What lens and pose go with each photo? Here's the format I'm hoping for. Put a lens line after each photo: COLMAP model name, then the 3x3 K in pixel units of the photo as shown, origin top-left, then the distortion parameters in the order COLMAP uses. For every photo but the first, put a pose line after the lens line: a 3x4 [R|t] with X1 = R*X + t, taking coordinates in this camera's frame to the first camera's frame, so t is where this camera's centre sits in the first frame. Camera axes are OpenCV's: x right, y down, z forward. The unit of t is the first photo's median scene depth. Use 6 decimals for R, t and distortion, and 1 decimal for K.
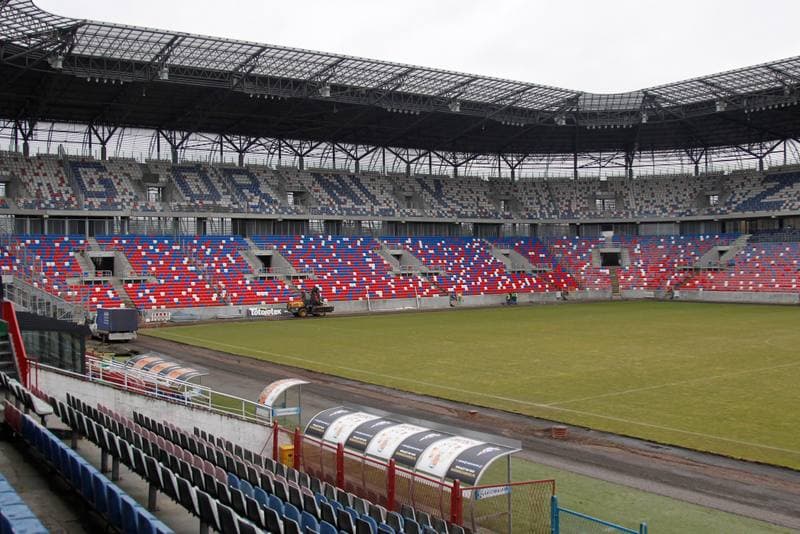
lens RADIAL K [[811.4, 0, 397.2], [0, 811.4, 267.6], [0, 0, 1]] dist [-0.131642, 0.103340]
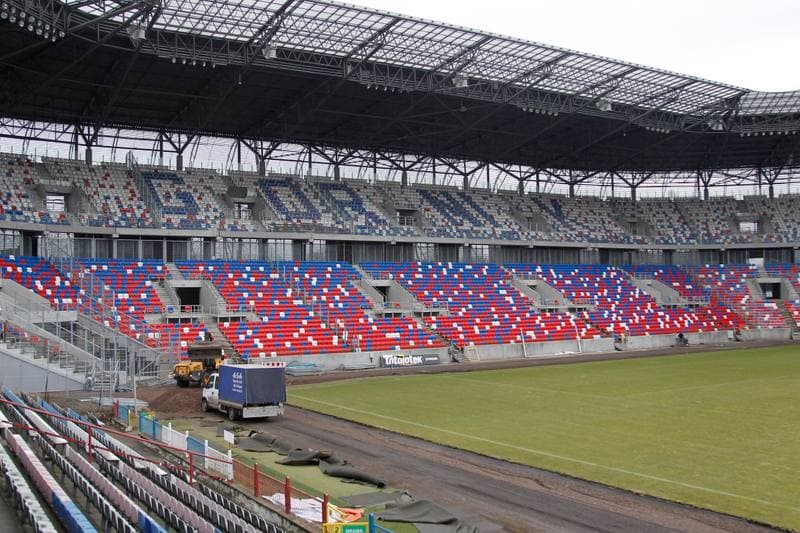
lens RADIAL K [[800.7, 0, 374.6], [0, 800.7, 264.7], [0, 0, 1]] dist [-0.131608, 0.089823]
pose [[0.997681, -0.001273, -0.068045, -0.113978], [-0.001802, 0.998981, -0.045105, -0.000595], [0.068033, 0.045123, 0.996662, 0.202693]]
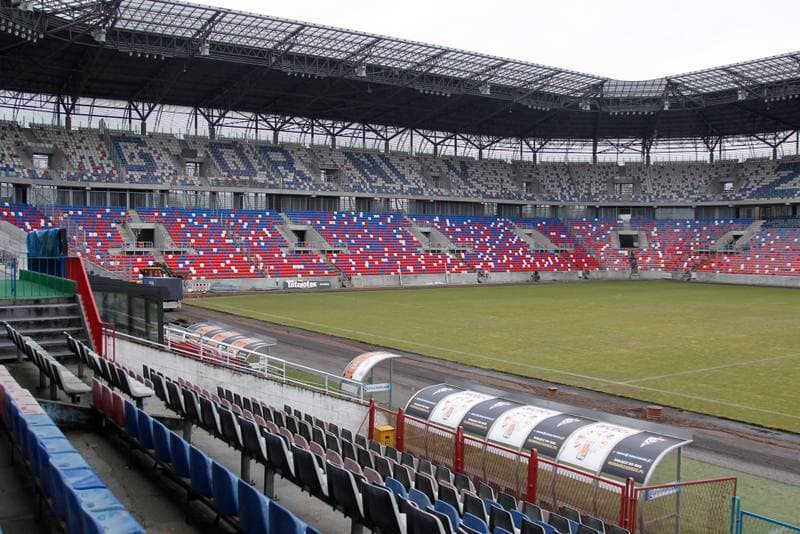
lens RADIAL K [[759.4, 0, 411.2], [0, 759.4, 284.7], [0, 0, 1]] dist [-0.127971, 0.087668]
pose [[0.999817, 0.019153, 0.000153, -0.019406], [-0.019137, 0.998582, 0.049669, 0.003803], [0.000798, -0.049662, 0.998766, 0.029709]]
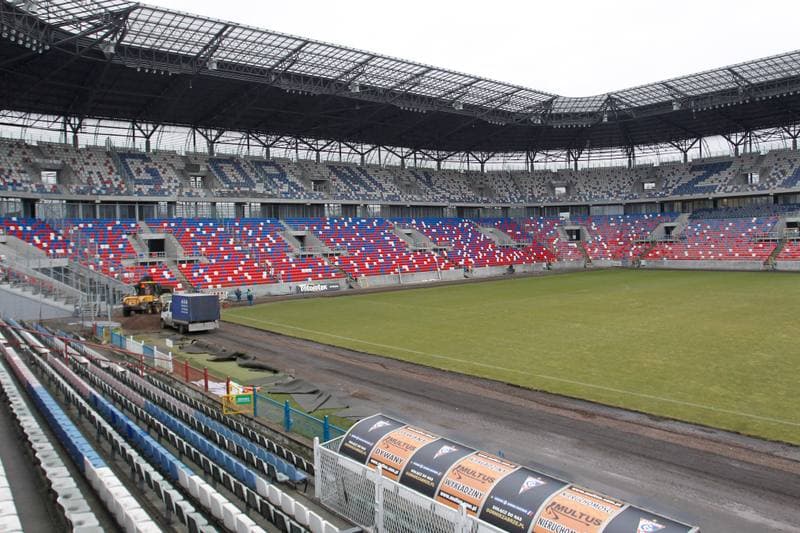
lens RADIAL K [[582.1, 0, 390.9], [0, 582.1, 249.5], [0, 0, 1]] dist [-0.095022, 0.056012]
pose [[0.996897, -0.016788, 0.076901, -0.098010], [0.016141, 0.999829, 0.009025, -0.001045], [-0.077039, -0.007756, 0.996998, 0.185090]]
